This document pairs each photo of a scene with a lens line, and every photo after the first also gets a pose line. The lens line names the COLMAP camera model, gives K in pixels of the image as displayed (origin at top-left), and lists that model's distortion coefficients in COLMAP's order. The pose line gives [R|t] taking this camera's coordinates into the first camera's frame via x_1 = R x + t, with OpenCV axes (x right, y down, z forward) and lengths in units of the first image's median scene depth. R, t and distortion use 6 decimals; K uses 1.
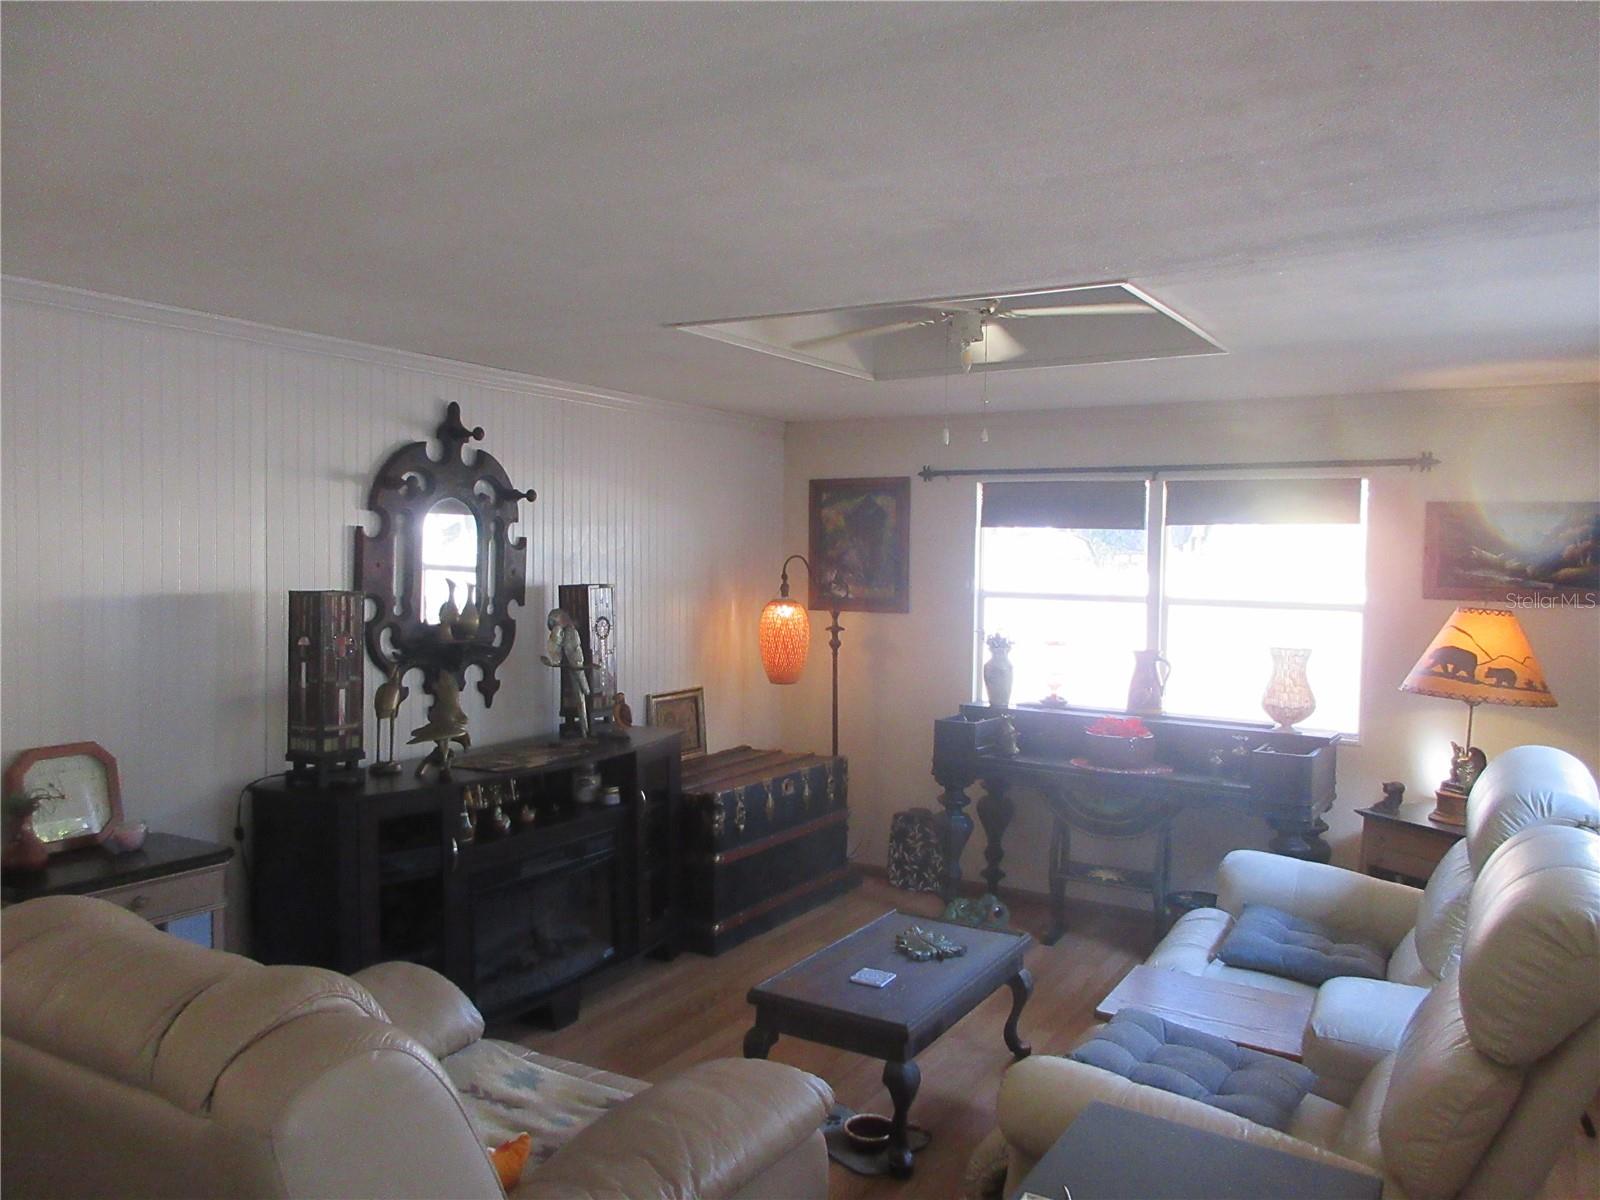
lens RADIAL K [[1181.7, 0, 802.5], [0, 1181.7, 605.2], [0, 0, 1]] dist [-0.001947, -0.007102]
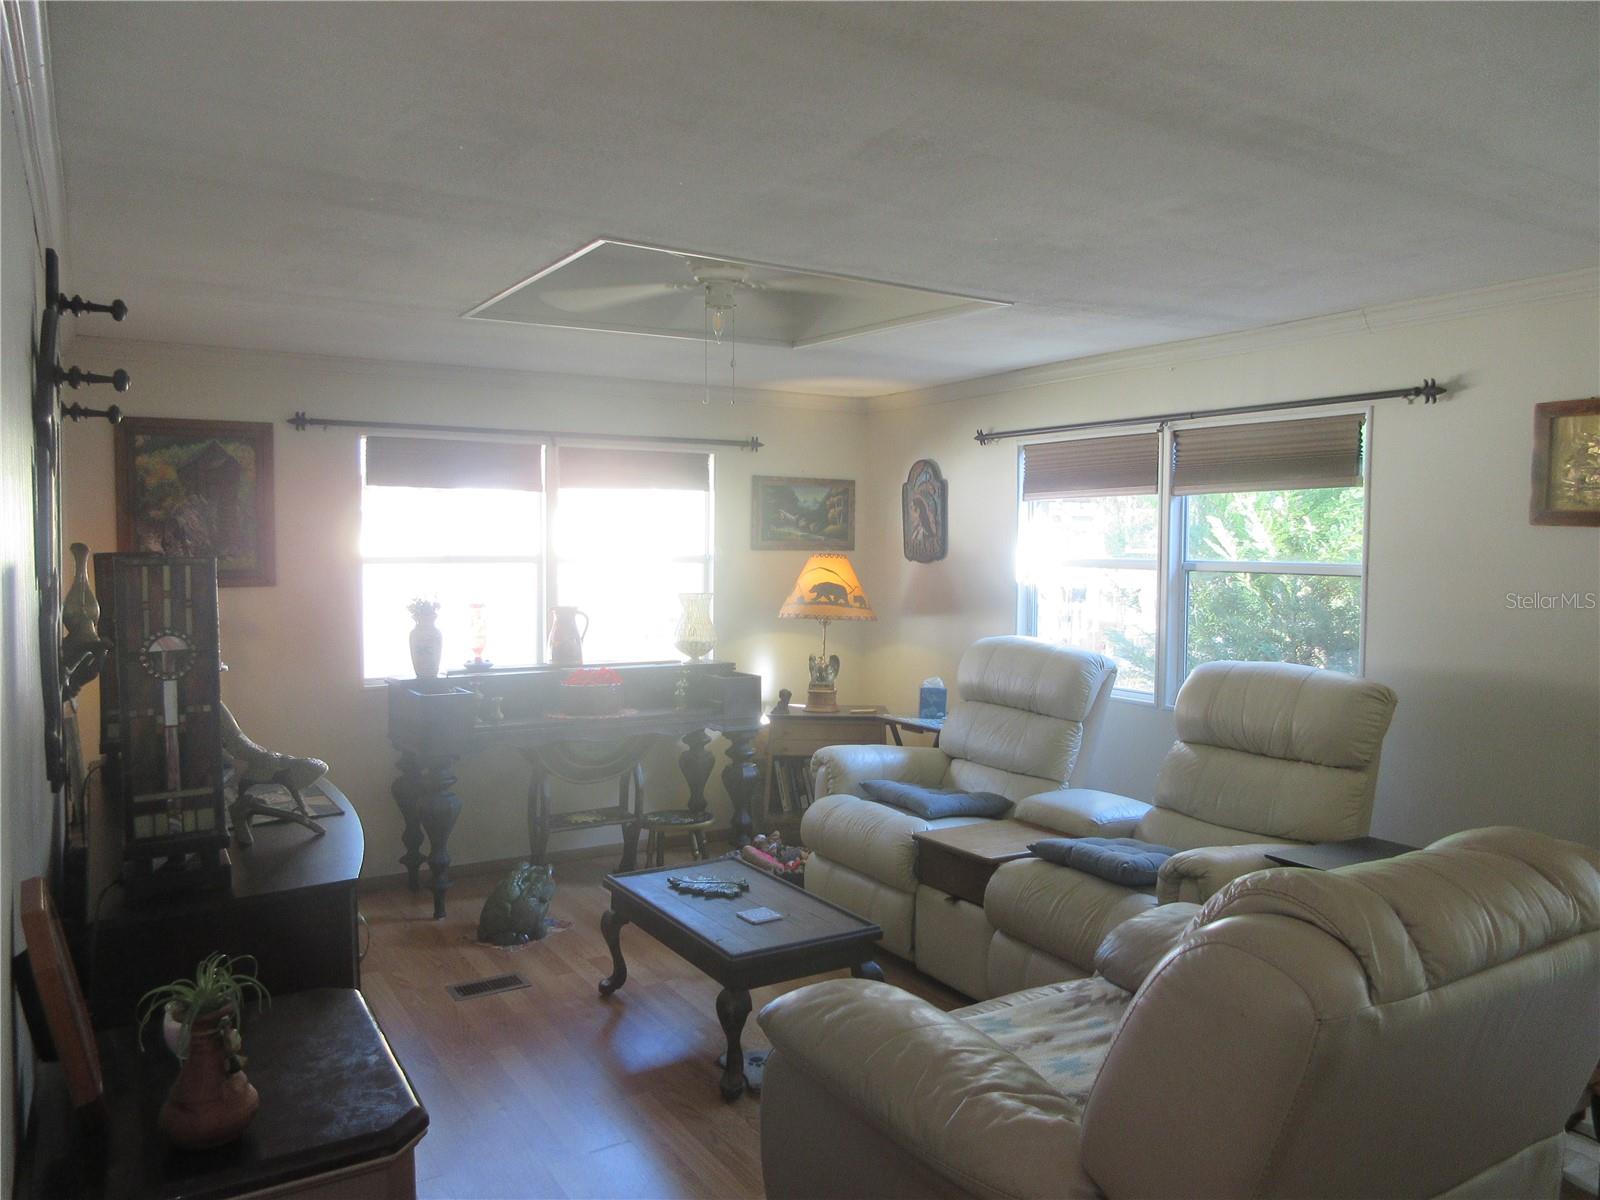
lens RADIAL K [[1181.7, 0, 798.4], [0, 1181.7, 599.4], [0, 0, 1]] dist [-0.001947, -0.007102]
pose [[0.476930, -0.056672, 0.877113, -0.617912], [0.041887, 0.998251, 0.041723, -0.003584], [-0.877943, 0.016841, 0.478469, 0.350686]]
